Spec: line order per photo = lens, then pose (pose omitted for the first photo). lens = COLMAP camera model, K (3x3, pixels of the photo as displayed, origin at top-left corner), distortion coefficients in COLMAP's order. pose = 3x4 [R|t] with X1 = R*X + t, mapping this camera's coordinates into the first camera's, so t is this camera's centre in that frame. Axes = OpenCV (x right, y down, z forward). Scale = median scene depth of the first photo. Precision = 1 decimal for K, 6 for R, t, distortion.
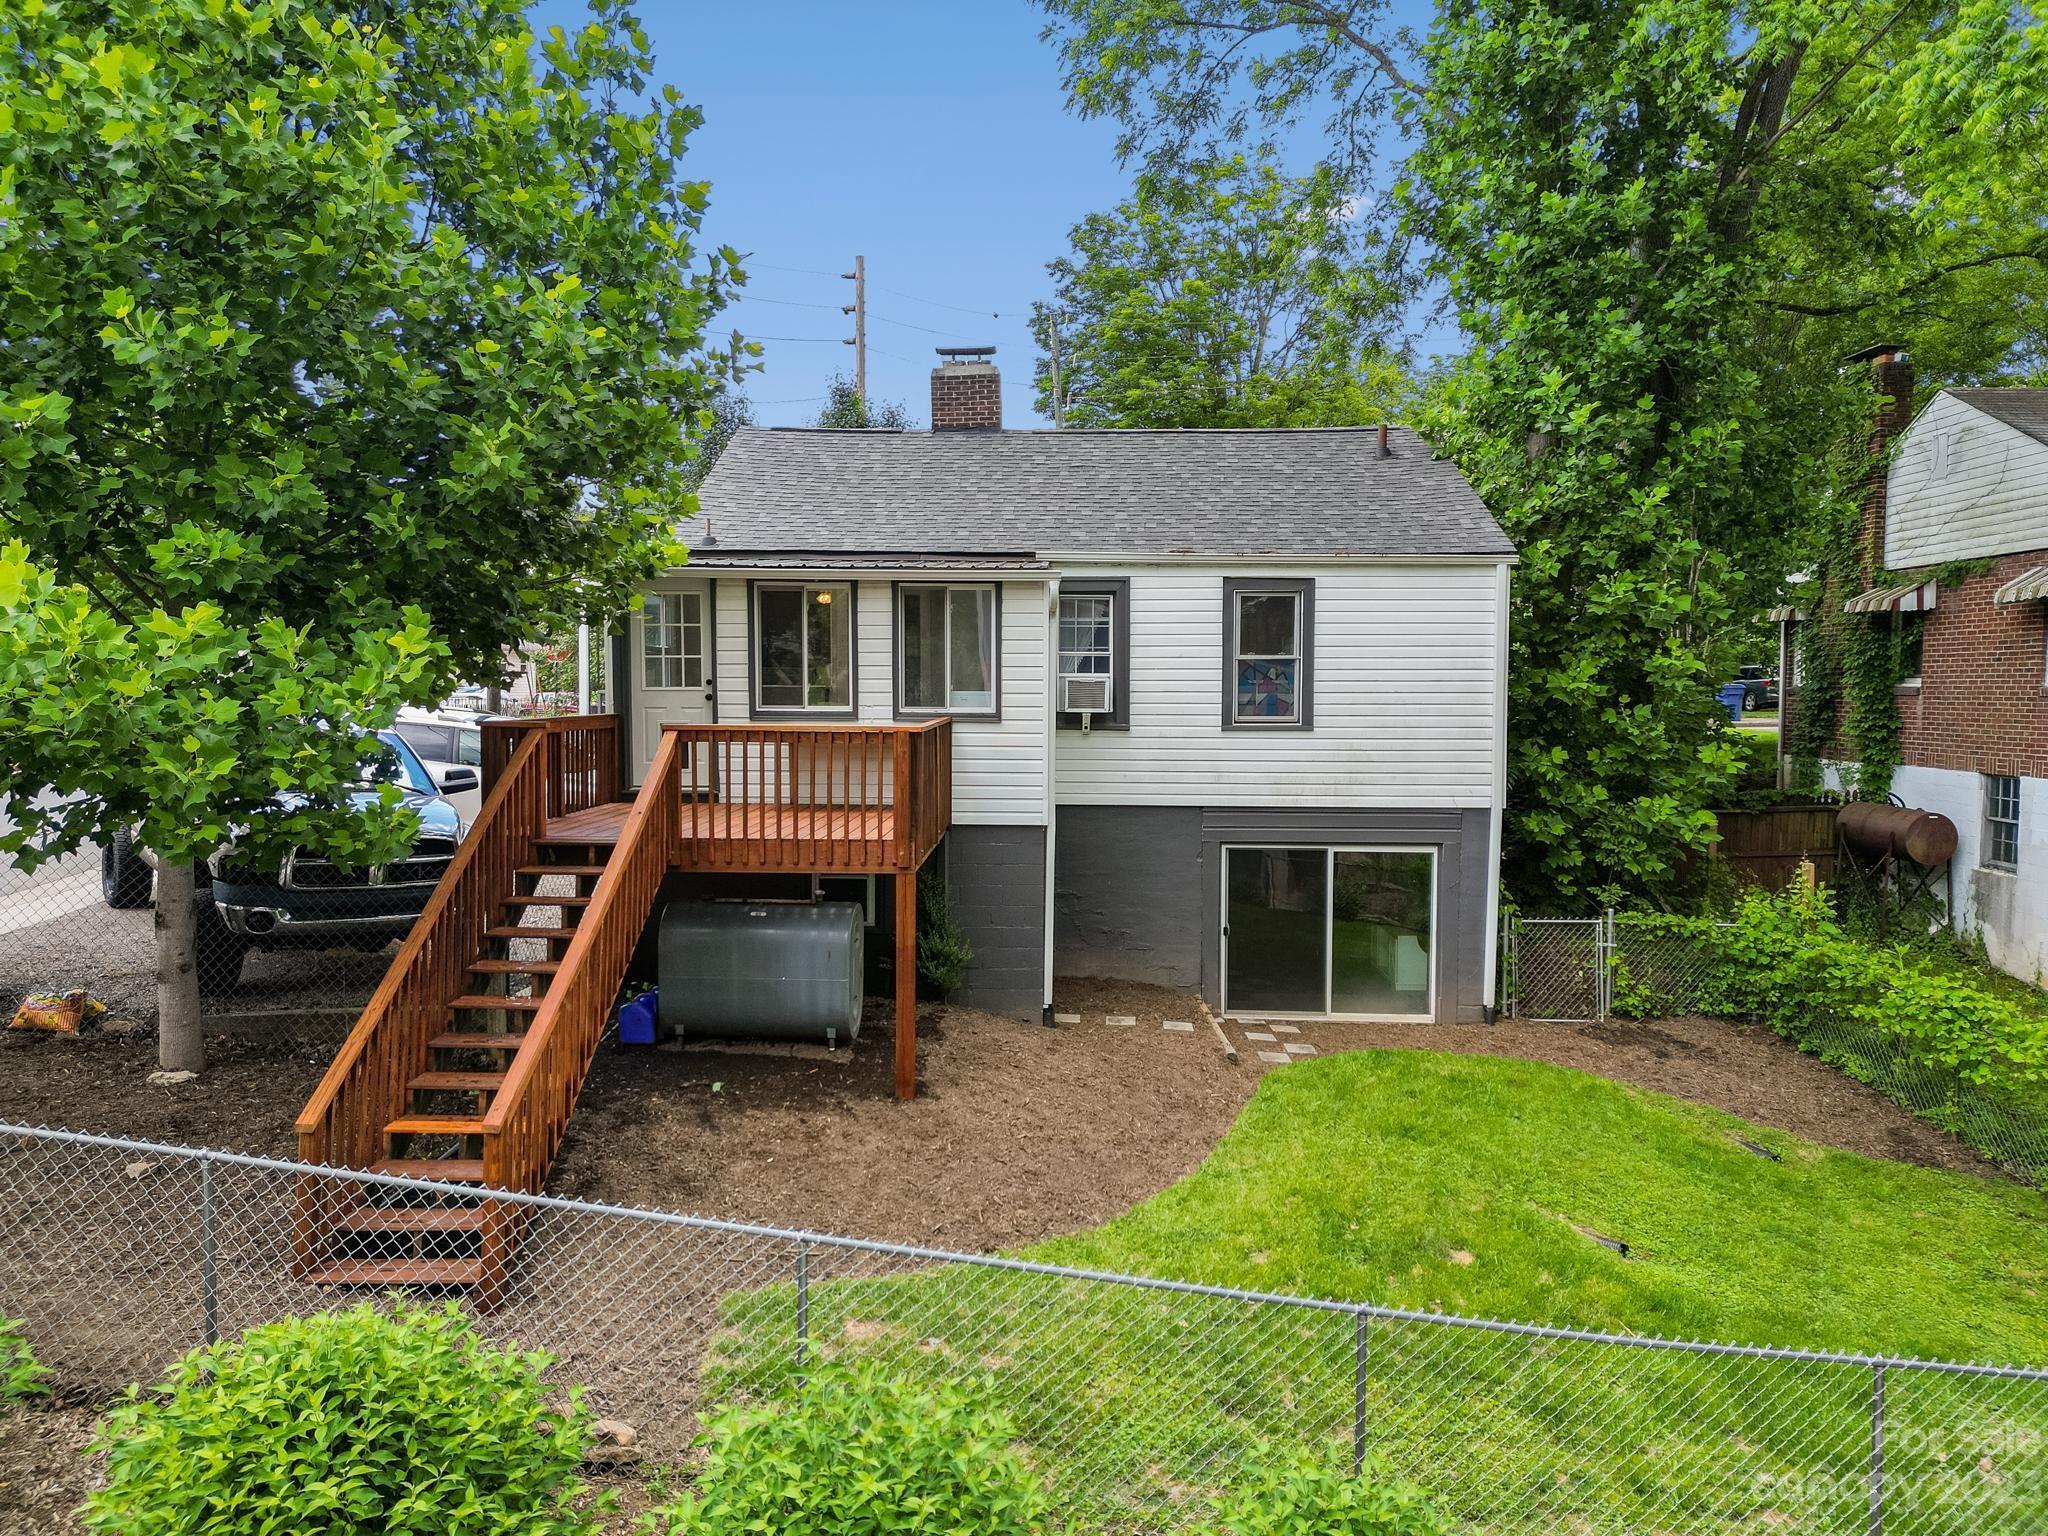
lens RADIAL K [[1440.9, 0, 1031.9], [0, 1440.9, 762.8], [0, 0, 1]] dist [0.012674, -0.015272]
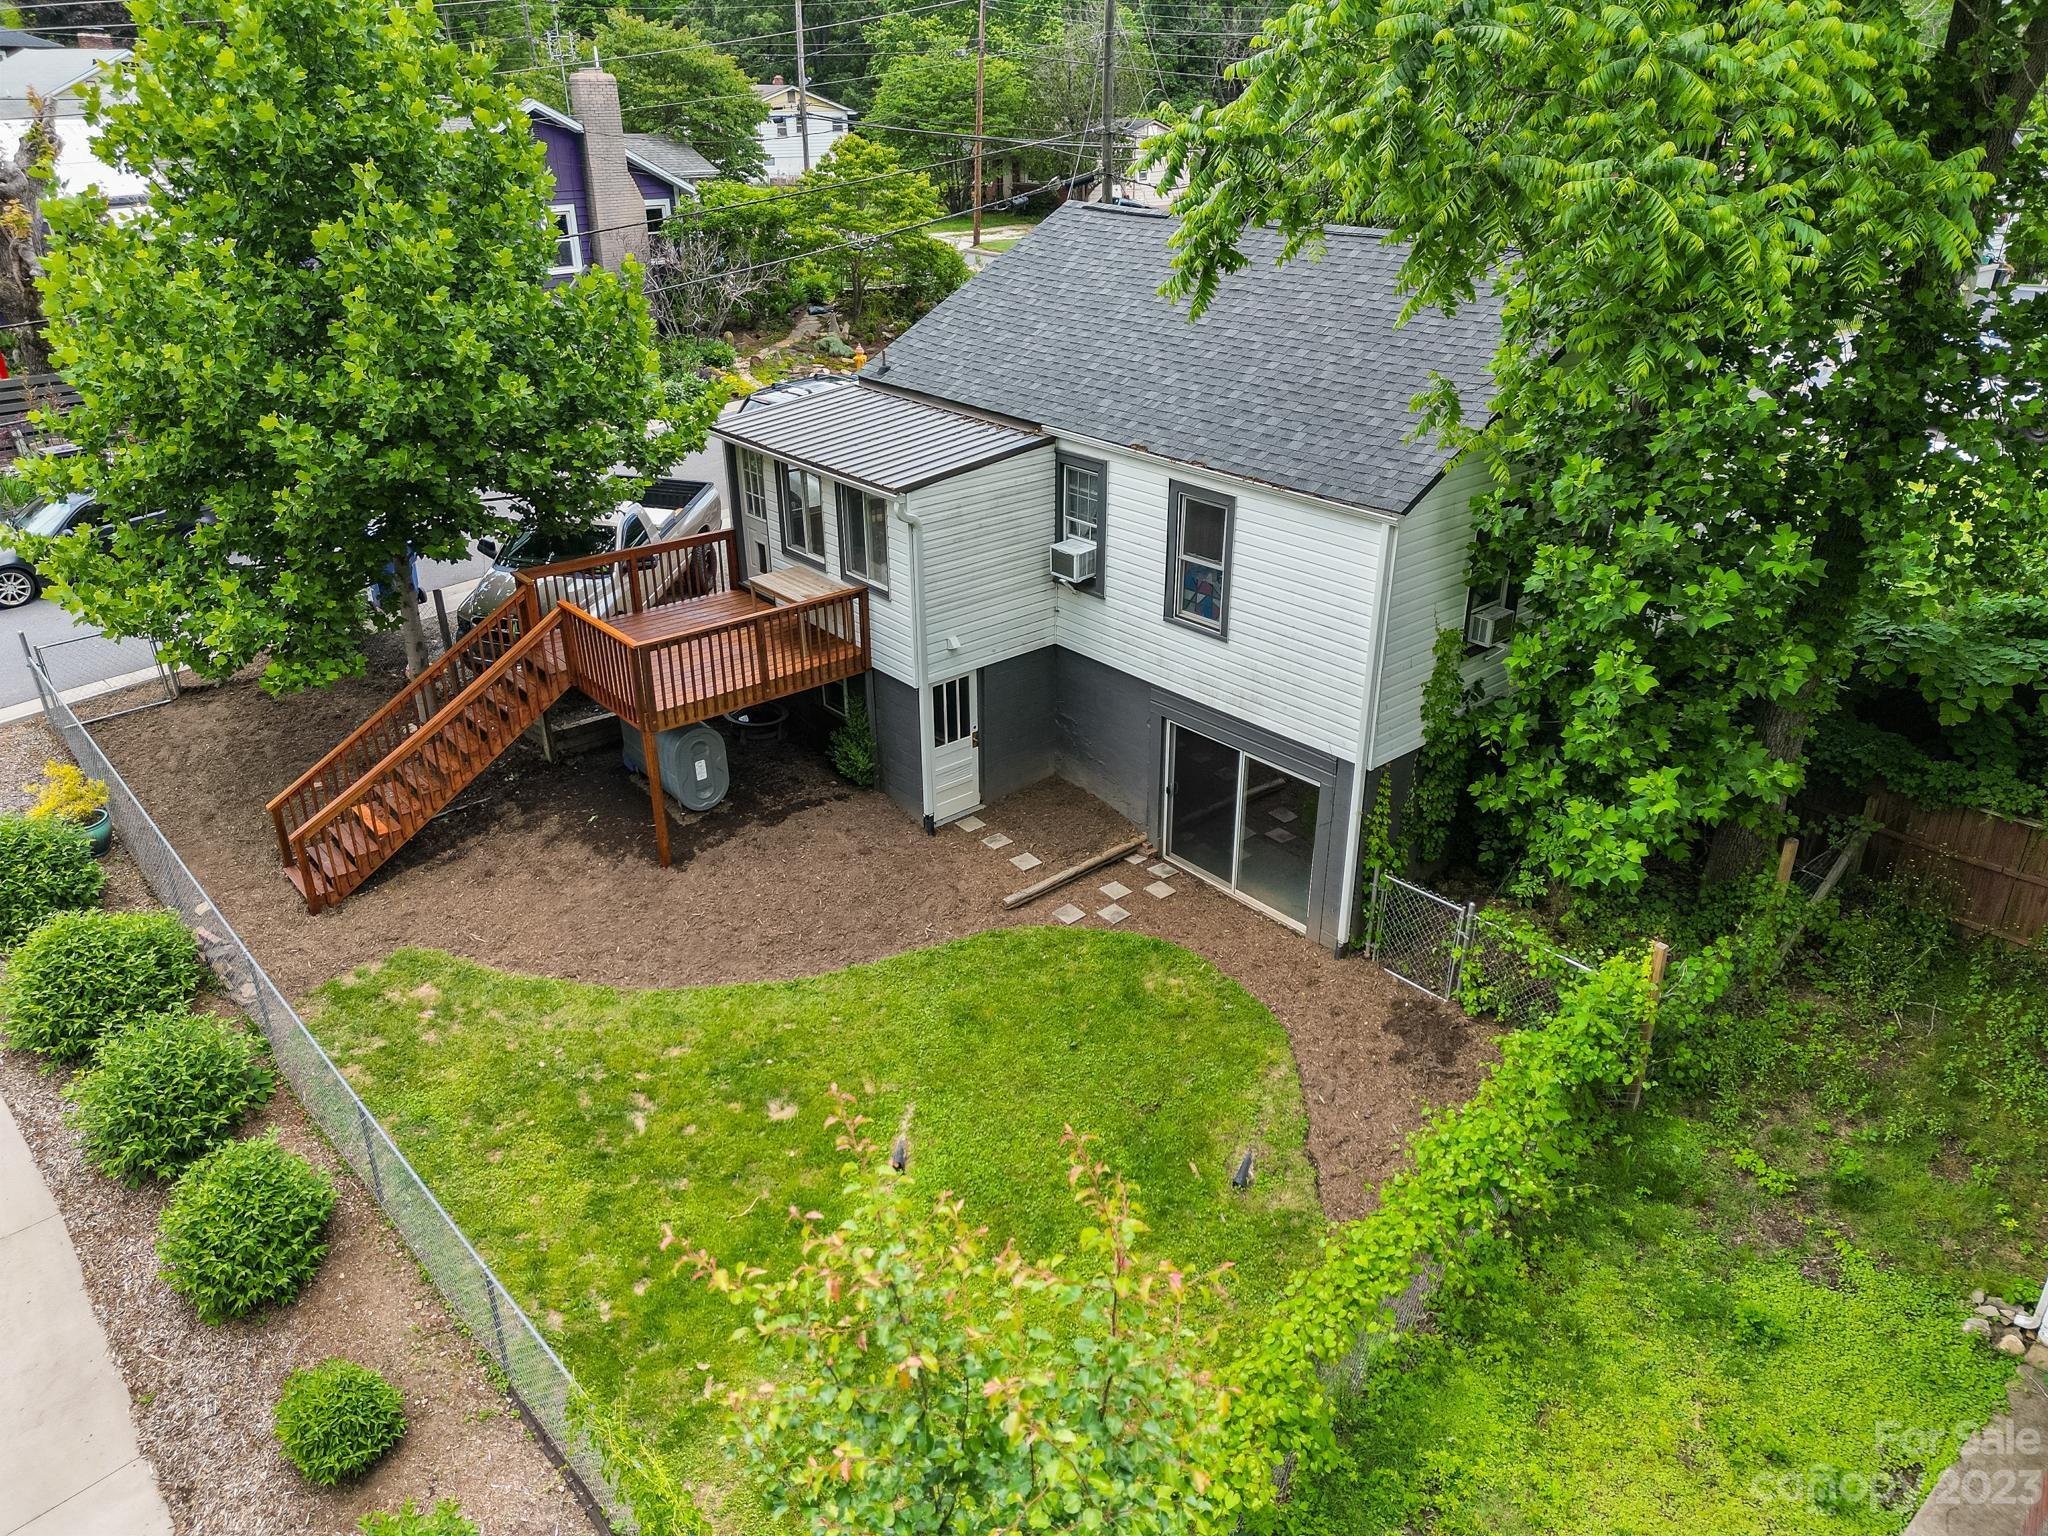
lens RADIAL K [[1440.9, 0, 1026.6], [0, 1440.9, 767.3], [0, 0, 1]] dist [0.012674, -0.015272]
pose [[0.668574, 0.317824, -0.672307, 0.821265], [-0.038133, 0.917532, 0.395830, -0.343471], [0.742667, -0.239005, 0.625558, 0.229763]]
